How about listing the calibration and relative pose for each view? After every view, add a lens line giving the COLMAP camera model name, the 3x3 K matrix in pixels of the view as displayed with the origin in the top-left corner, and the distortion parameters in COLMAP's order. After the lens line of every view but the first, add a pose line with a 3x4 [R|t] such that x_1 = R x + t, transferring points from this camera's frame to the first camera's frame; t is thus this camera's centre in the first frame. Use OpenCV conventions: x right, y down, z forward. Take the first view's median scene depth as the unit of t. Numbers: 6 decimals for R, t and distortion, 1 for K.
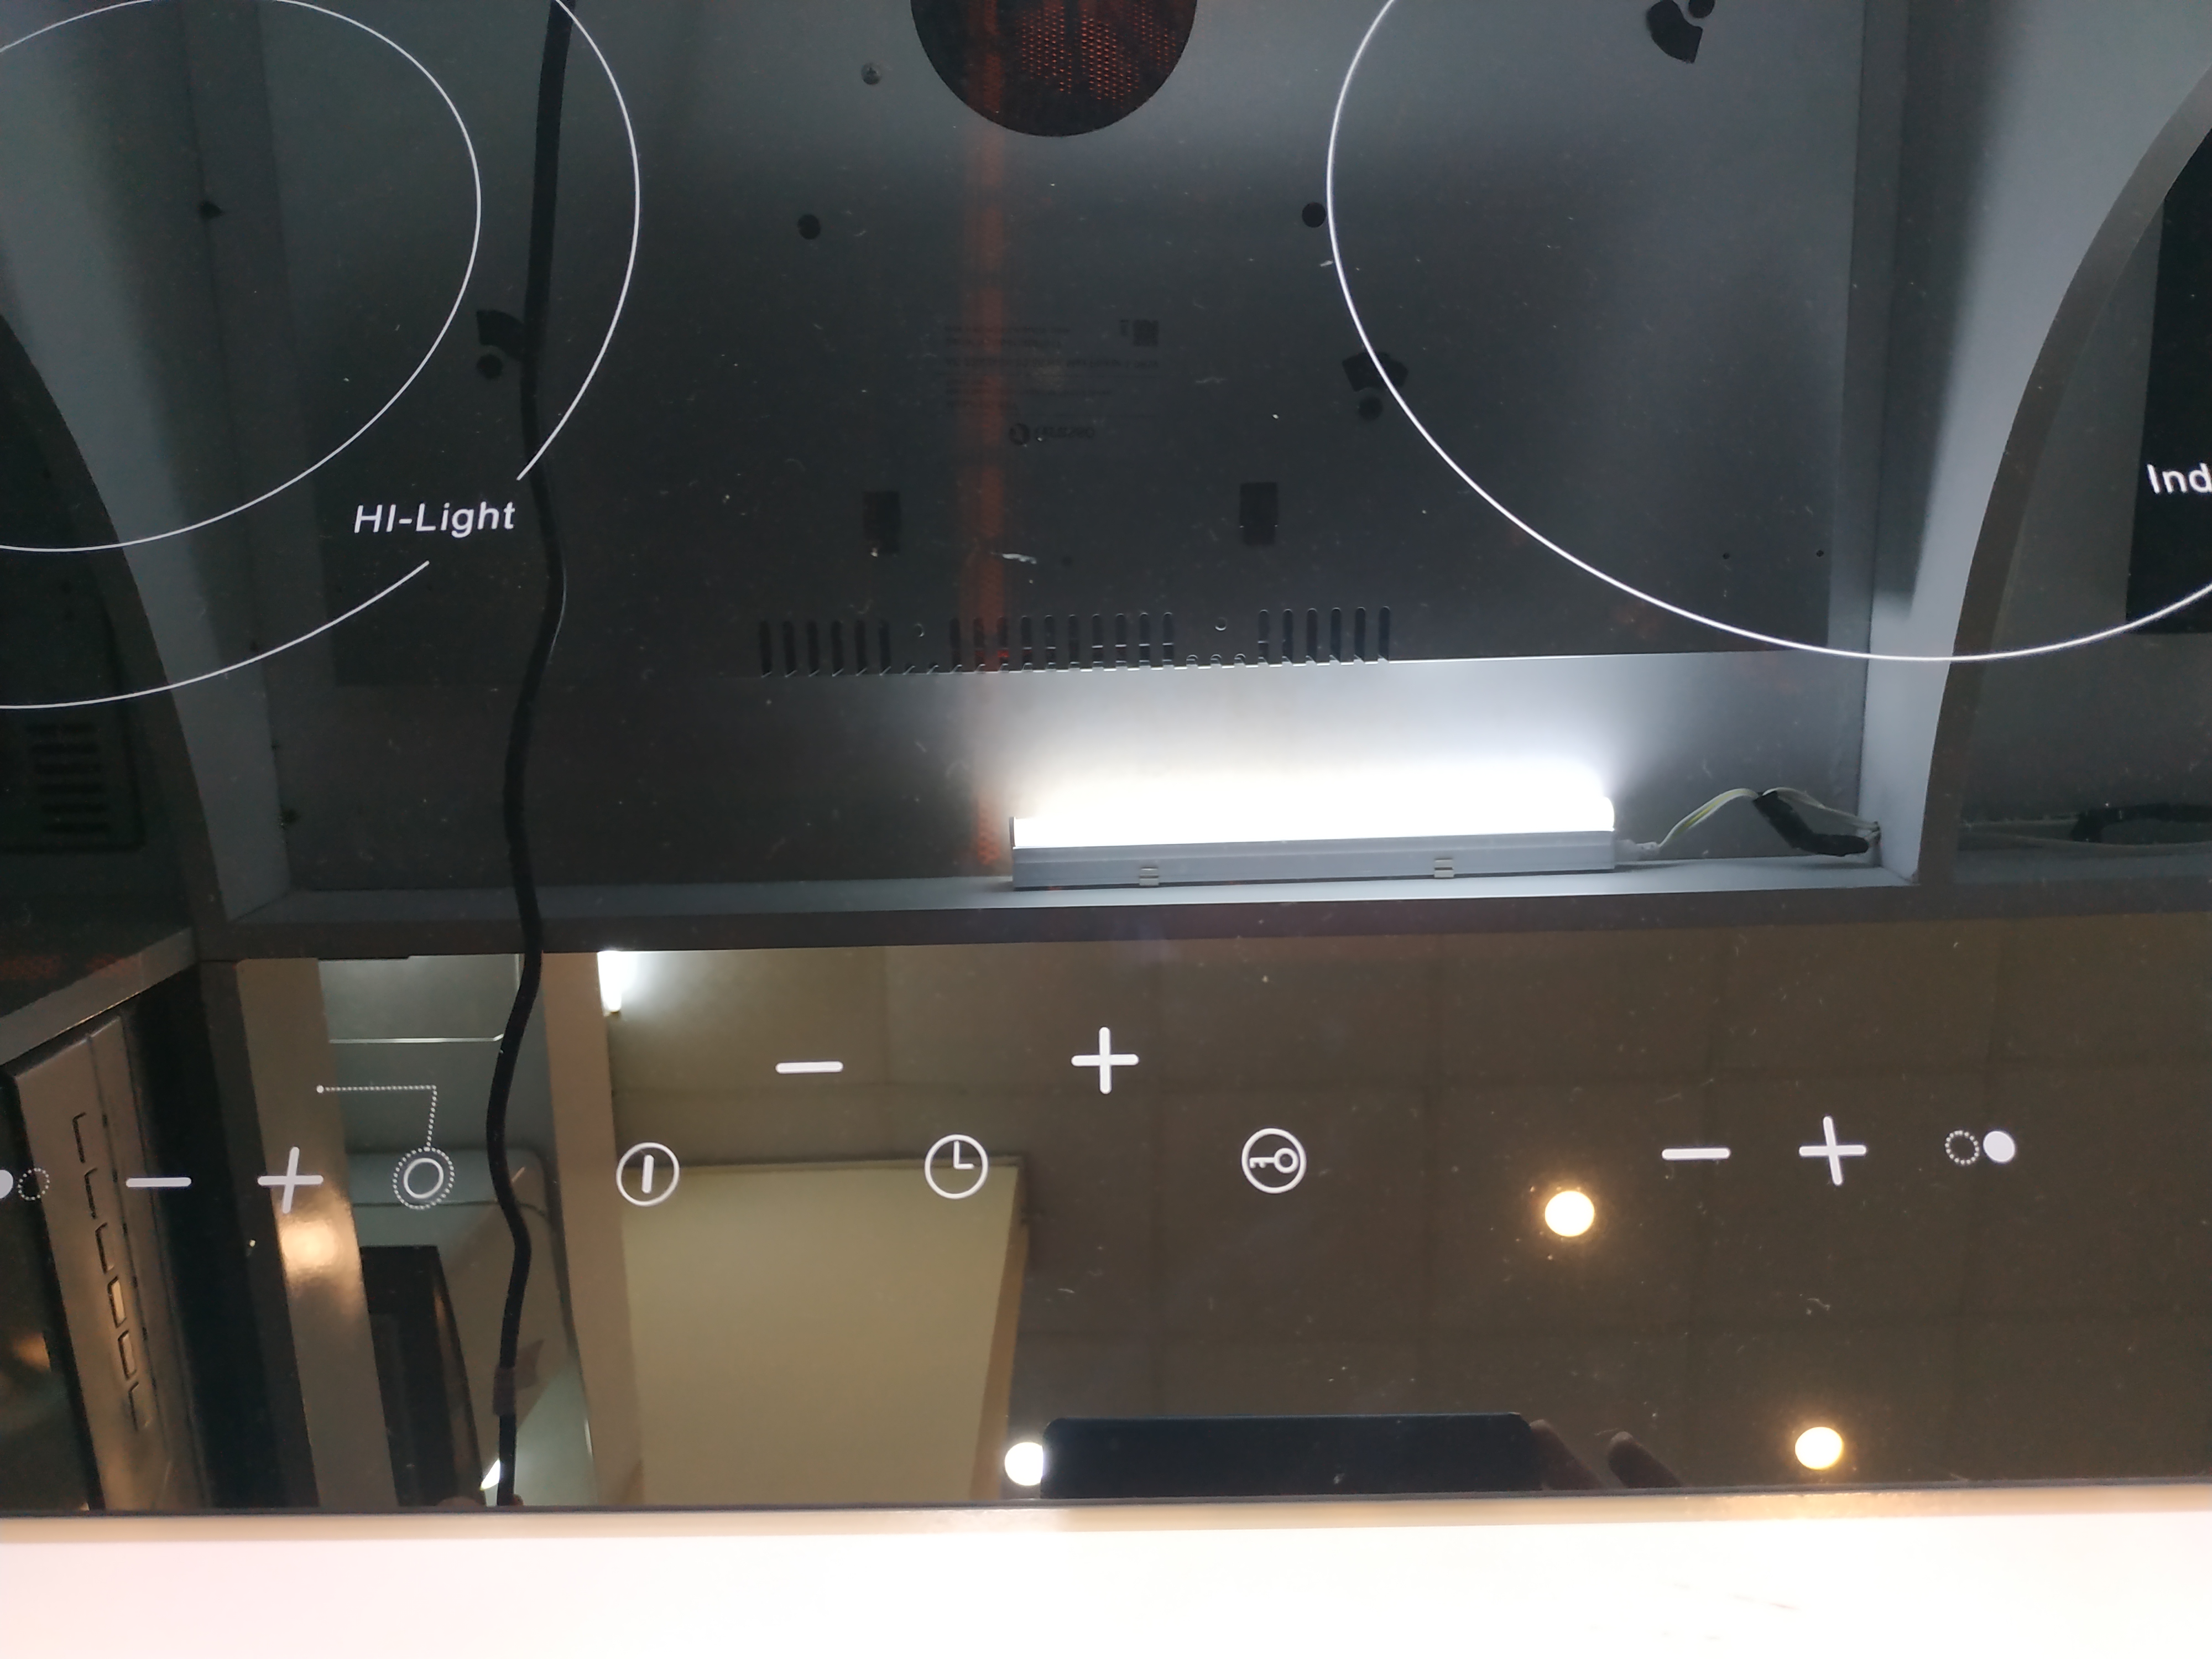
lens RADIAL K [[1682.5, 0, 1106.0], [0, 1682.5, 829.5], [0, 0, 1]] dist [0.002234, 0.000497]
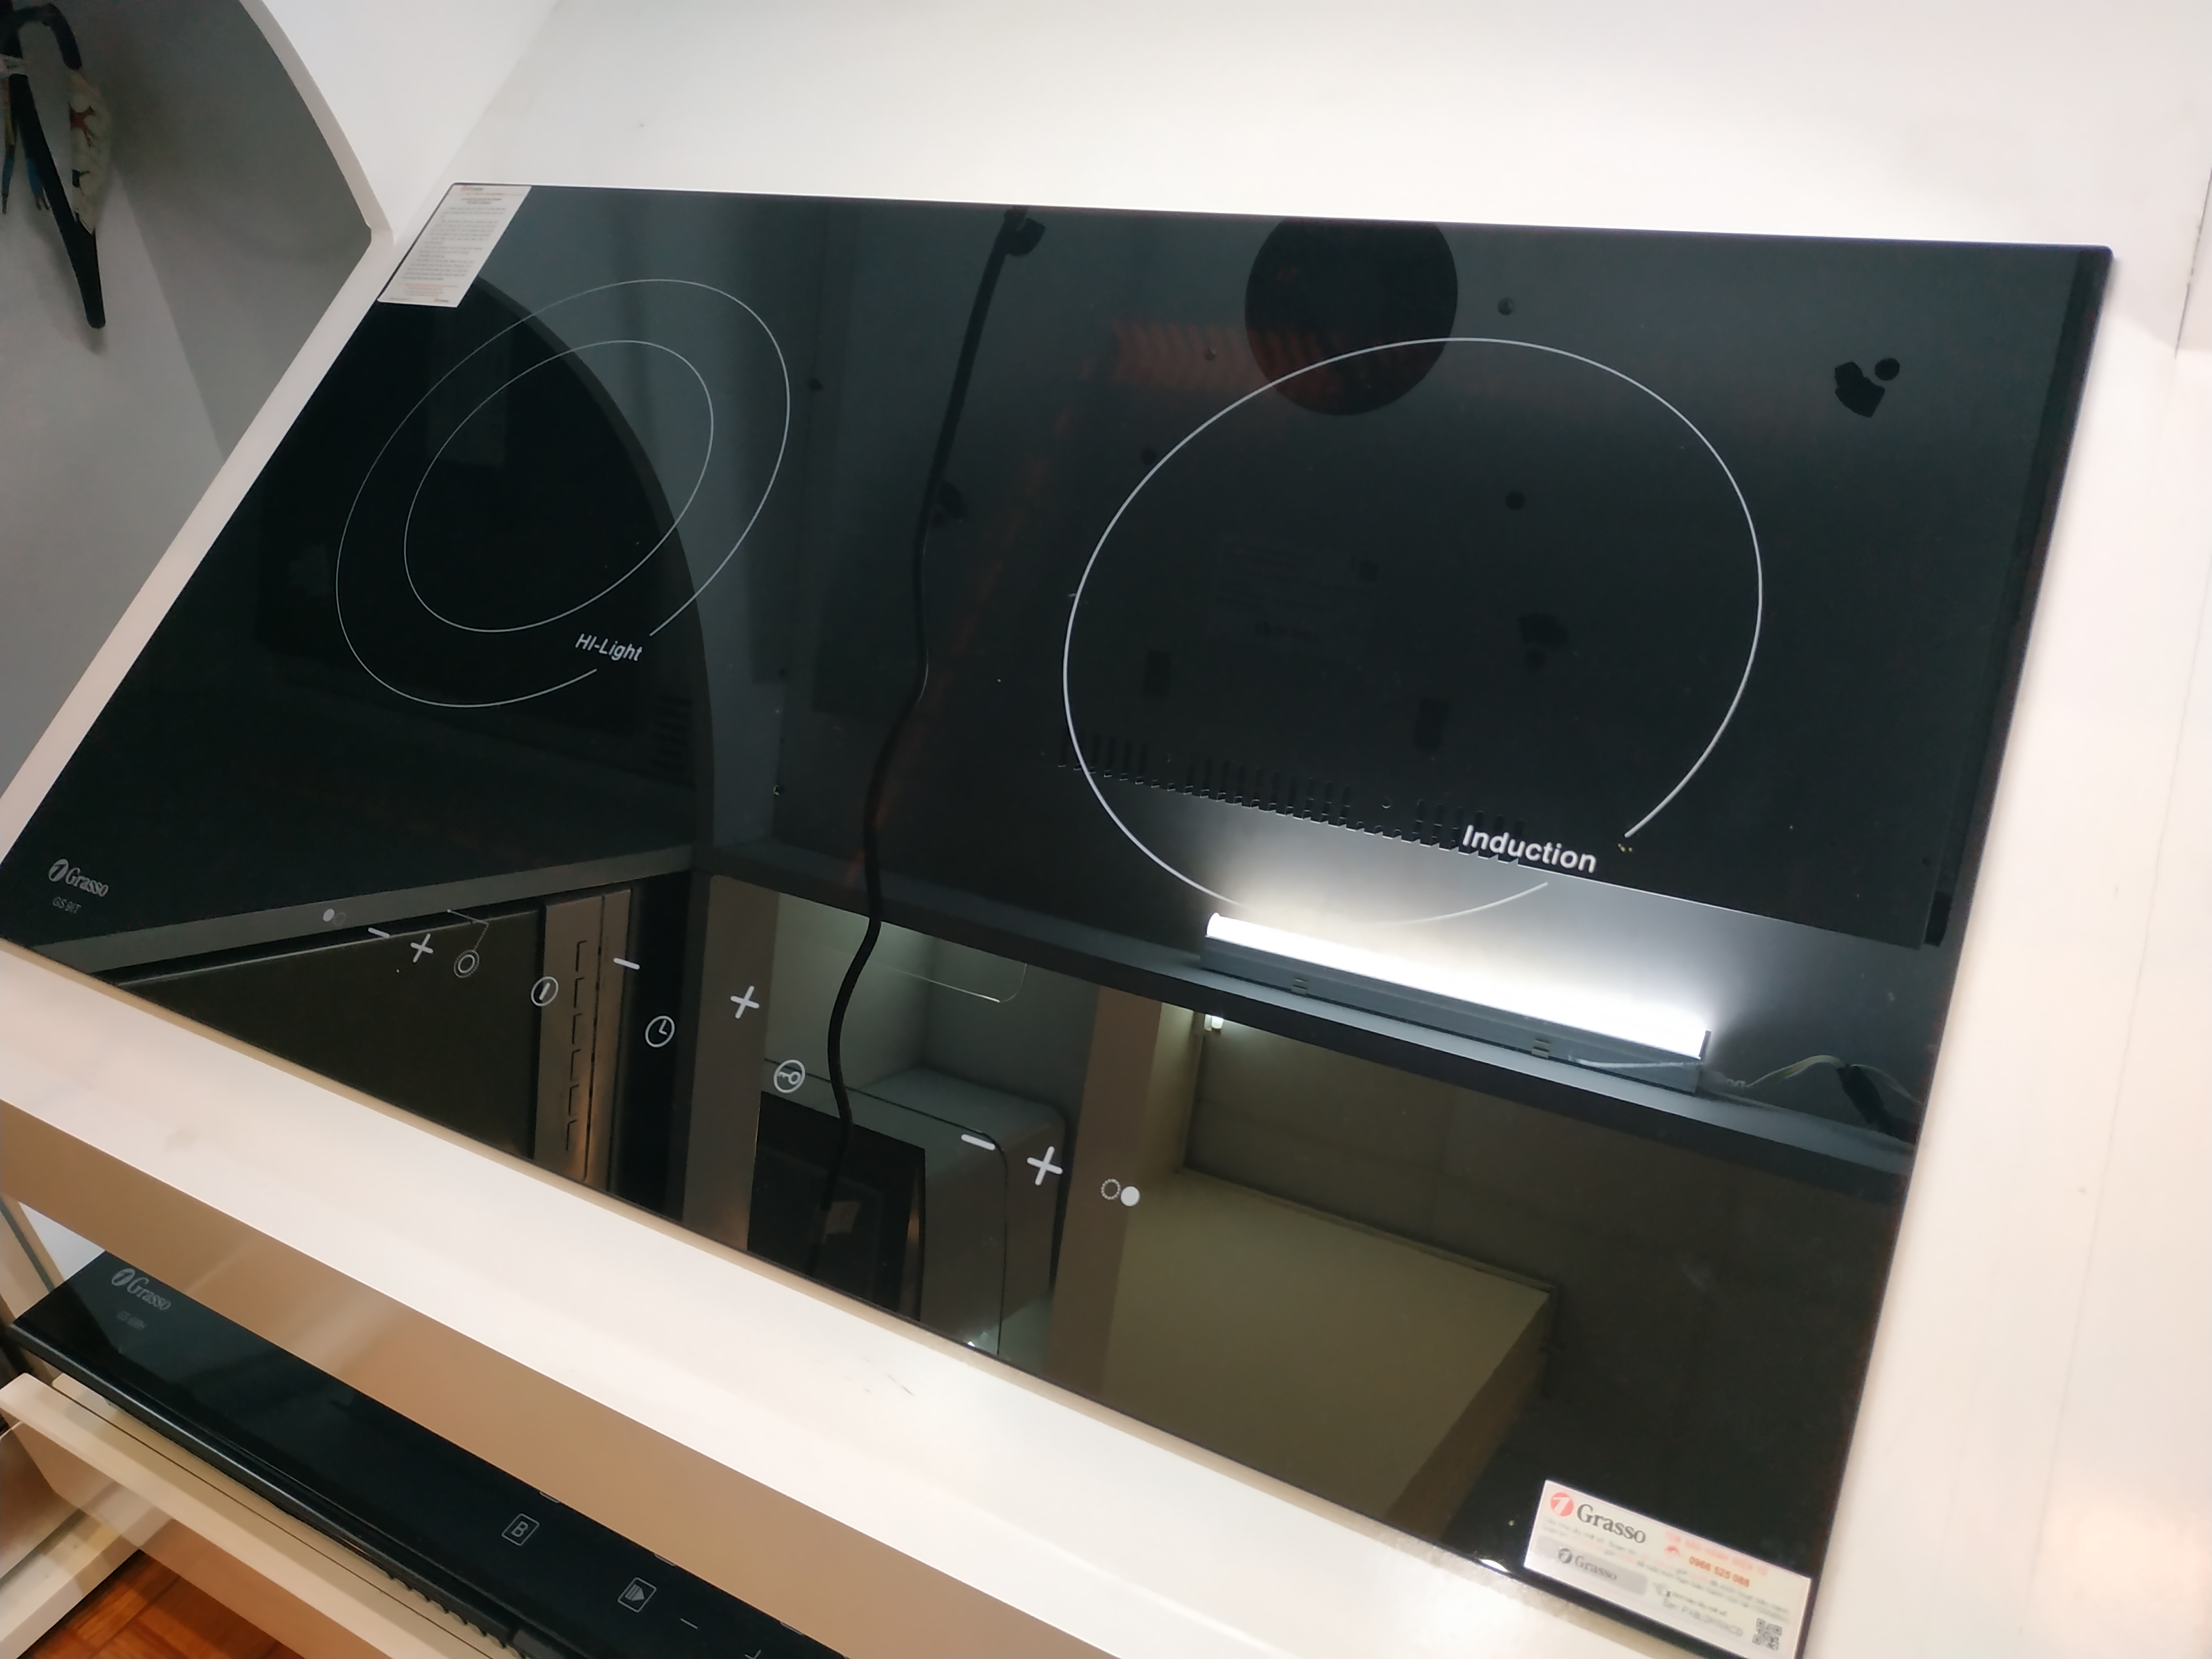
lens RADIAL K [[1695.3, 0, 1106.0], [0, 1695.3, 829.5], [0, 0, 1]] dist [-0.010613, 0.006599]
pose [[0.870547, 0.230164, -0.434940, 0.431560], [-0.249536, 0.968279, 0.012946, -0.066485], [0.424122, 0.097263, 0.900367, -0.208987]]
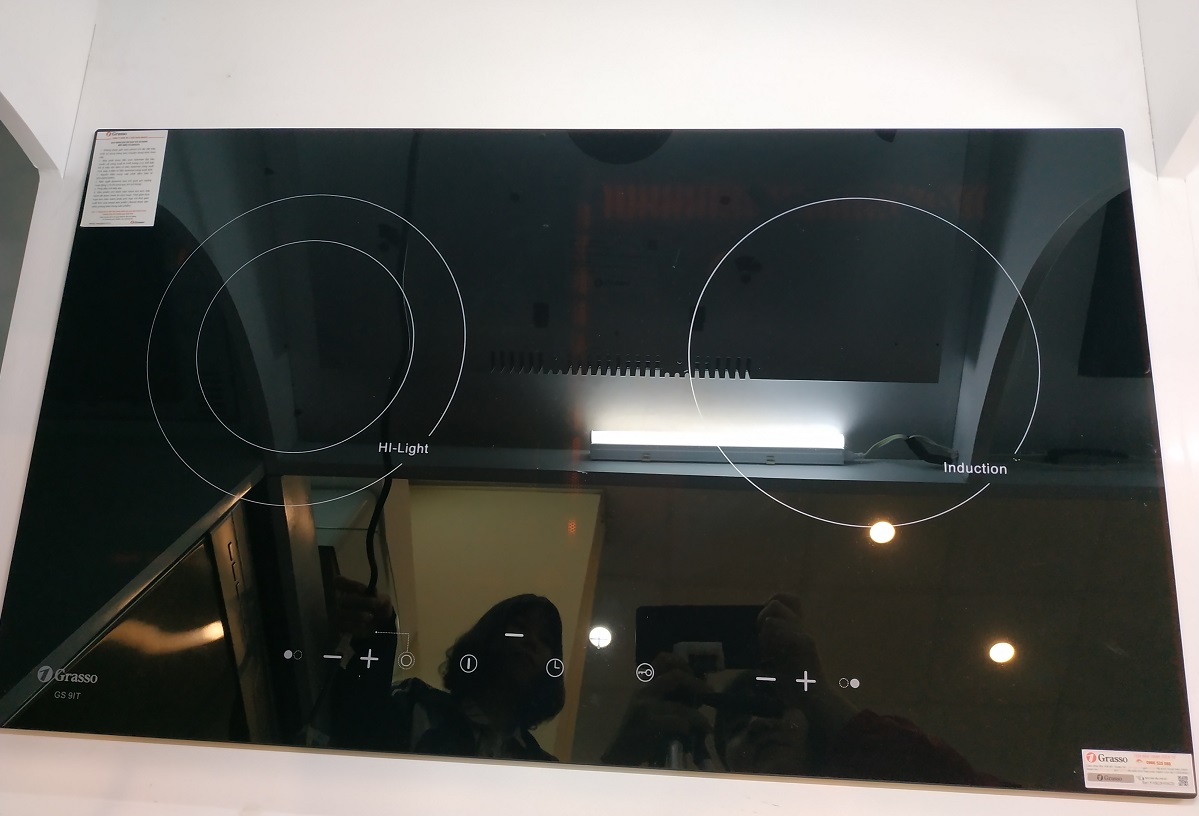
lens RADIAL K [[915.4, 0, 599.5], [0, 915.4, 408.0], [0, 0, 1]] dist [0.082874, -0.207449]
pose [[0.996941, 0.048698, -0.061140, 0.035669], [-0.040129, 0.990129, 0.134292, -0.226742], [0.067076, -0.131427, 0.989054, -0.313623]]
